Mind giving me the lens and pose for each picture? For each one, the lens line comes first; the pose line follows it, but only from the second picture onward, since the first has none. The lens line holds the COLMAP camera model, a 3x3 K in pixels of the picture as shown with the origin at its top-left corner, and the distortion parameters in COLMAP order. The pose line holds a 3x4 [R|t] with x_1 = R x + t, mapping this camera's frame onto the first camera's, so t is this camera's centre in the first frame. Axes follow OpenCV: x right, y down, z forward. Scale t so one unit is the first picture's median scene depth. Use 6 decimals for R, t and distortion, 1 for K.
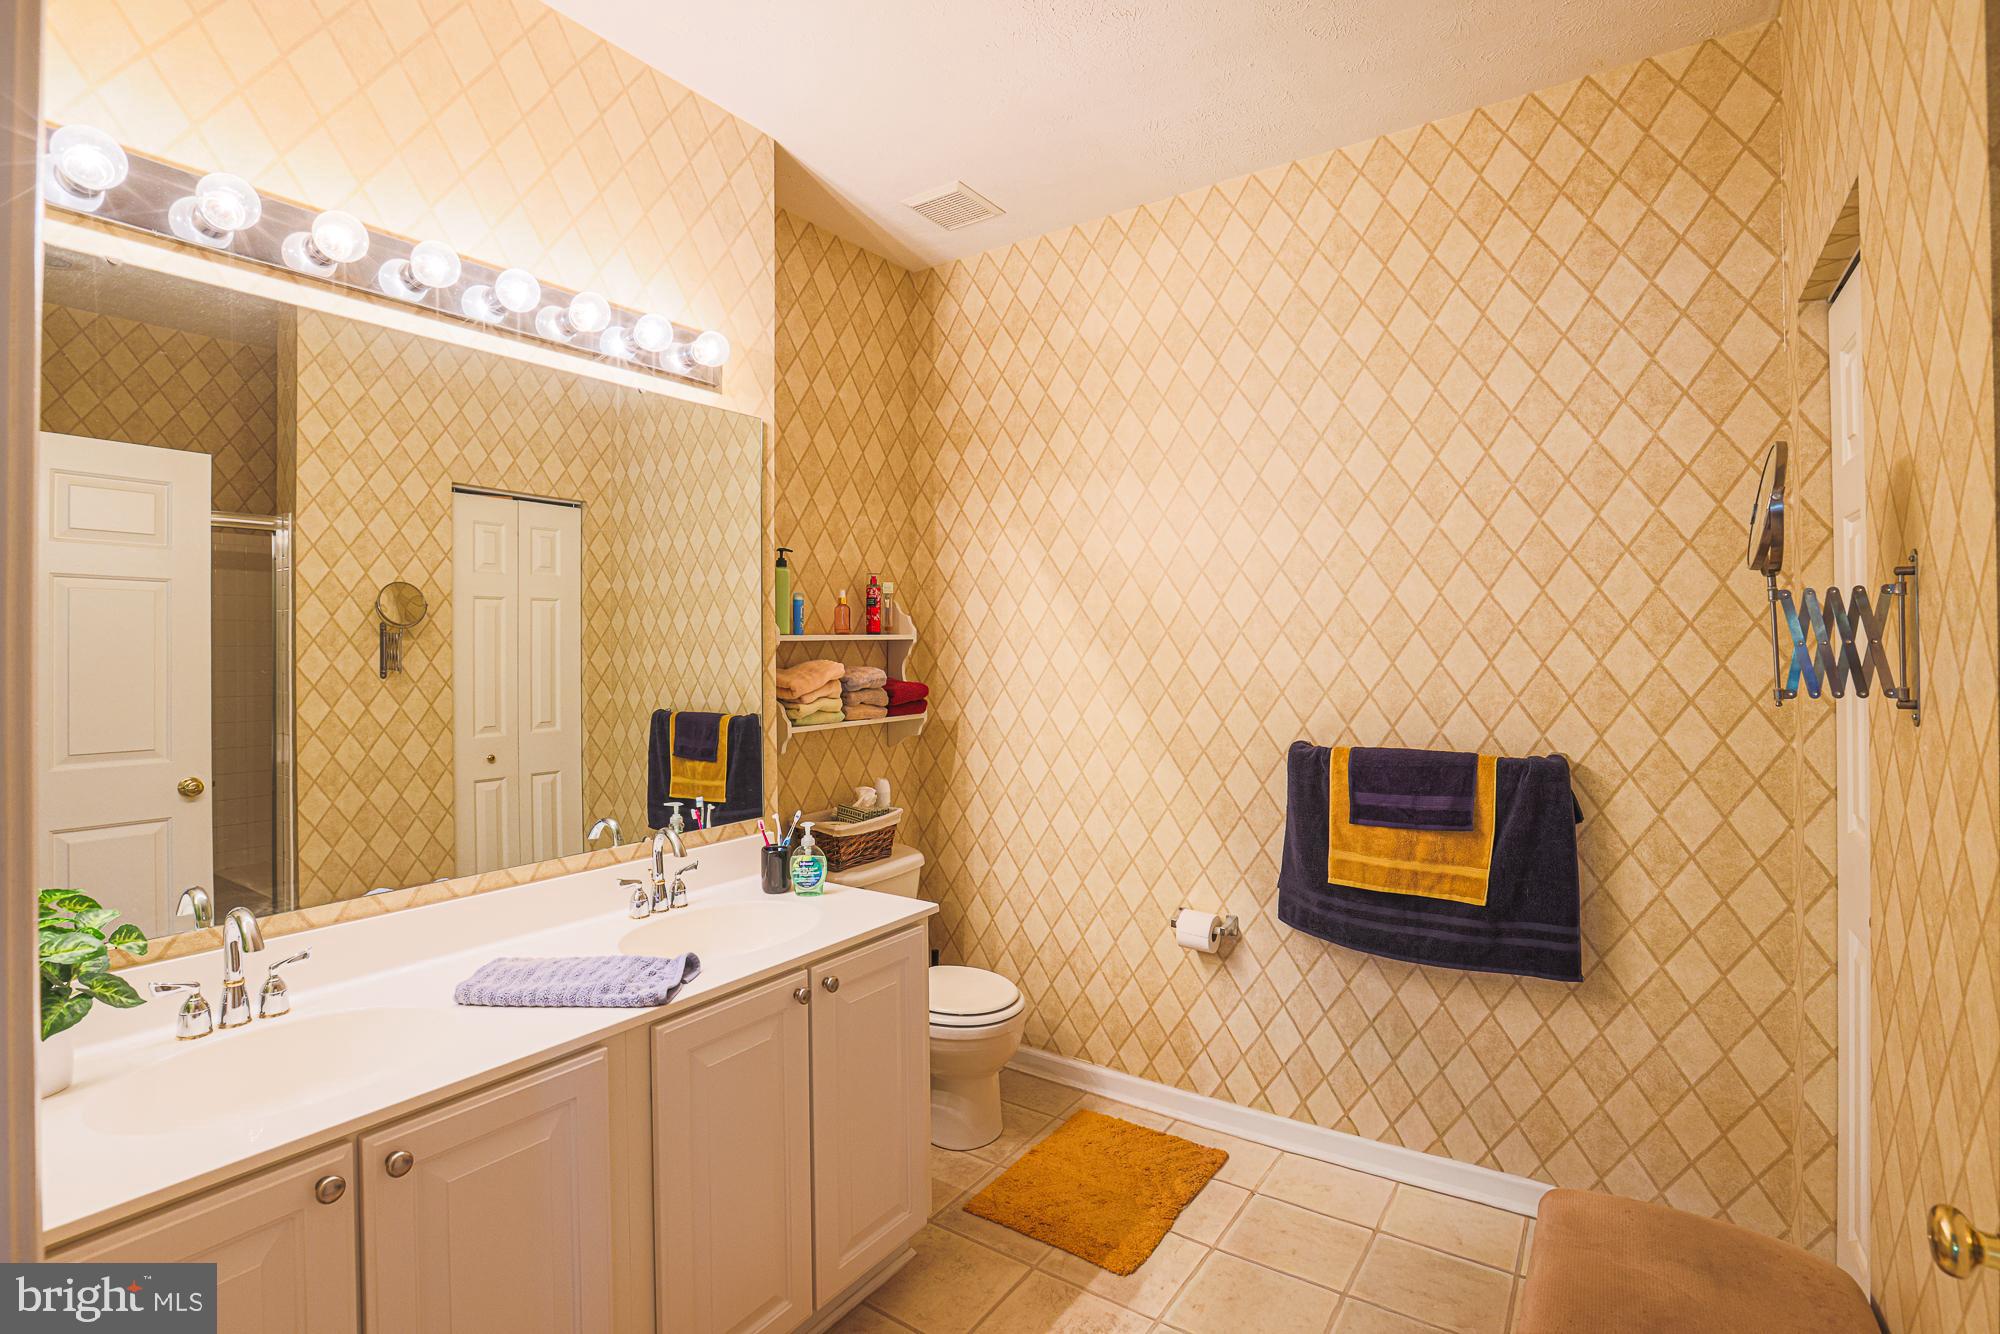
lens RADIAL K [[929.8, 0, 1013.1], [0, 929.8, 640.8], [0, 0, 1]] dist [-0.054610, 0.020374]
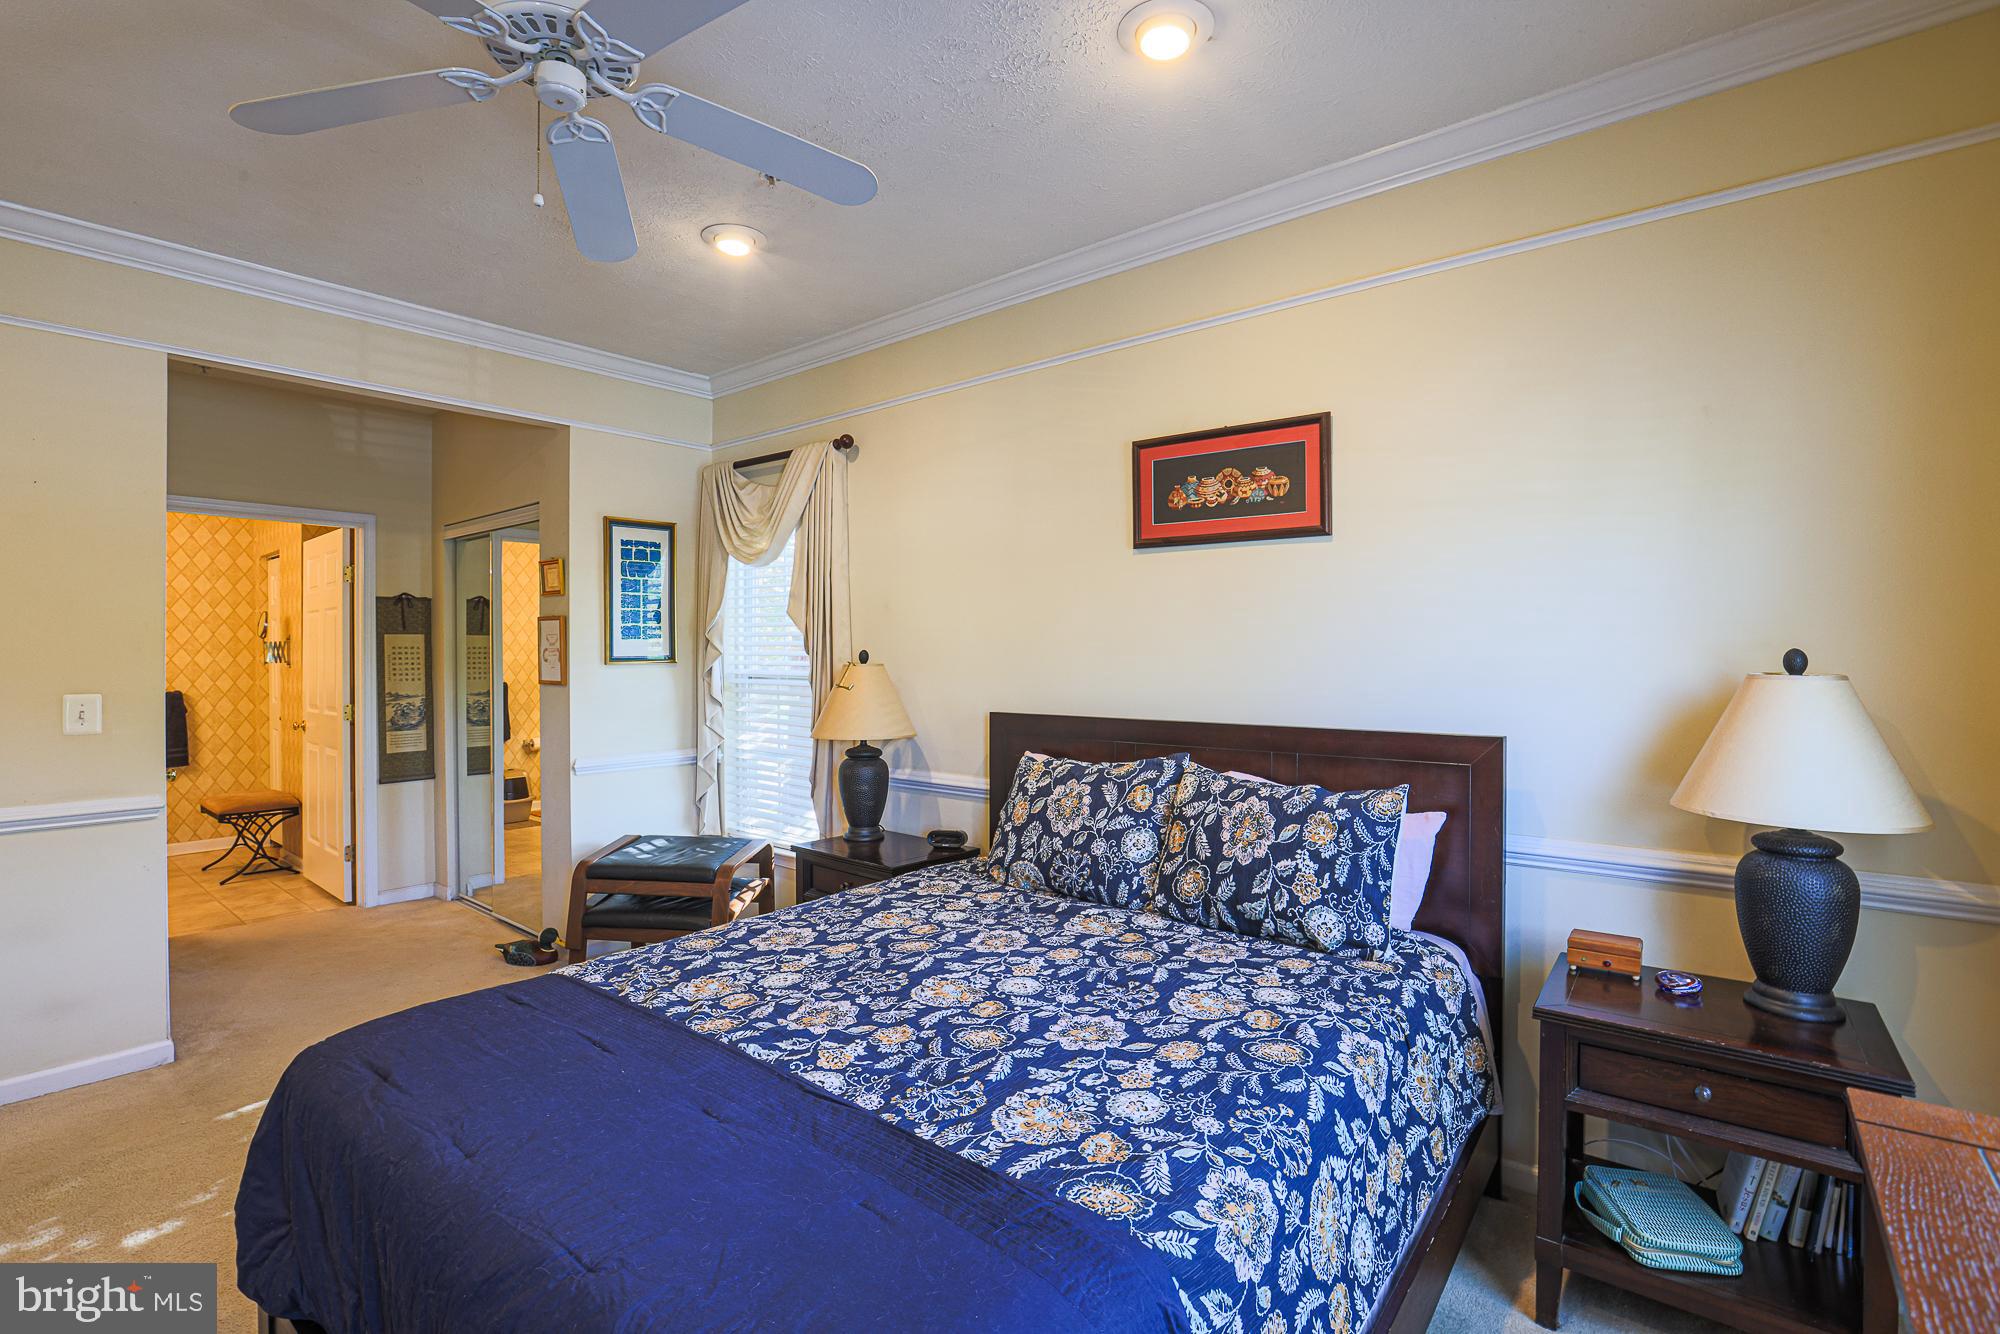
lens RADIAL K [[929.8, 0, 1020.0], [0, 929.8, 651.3], [0, 0, 1]] dist [-0.054610, 0.020374]
pose [[0.095184, 0.007624, 0.995431, -2.054017], [-0.001085, 0.999971, -0.007555, 0.016853], [-0.995459, -0.000361, 0.095189, -1.999345]]
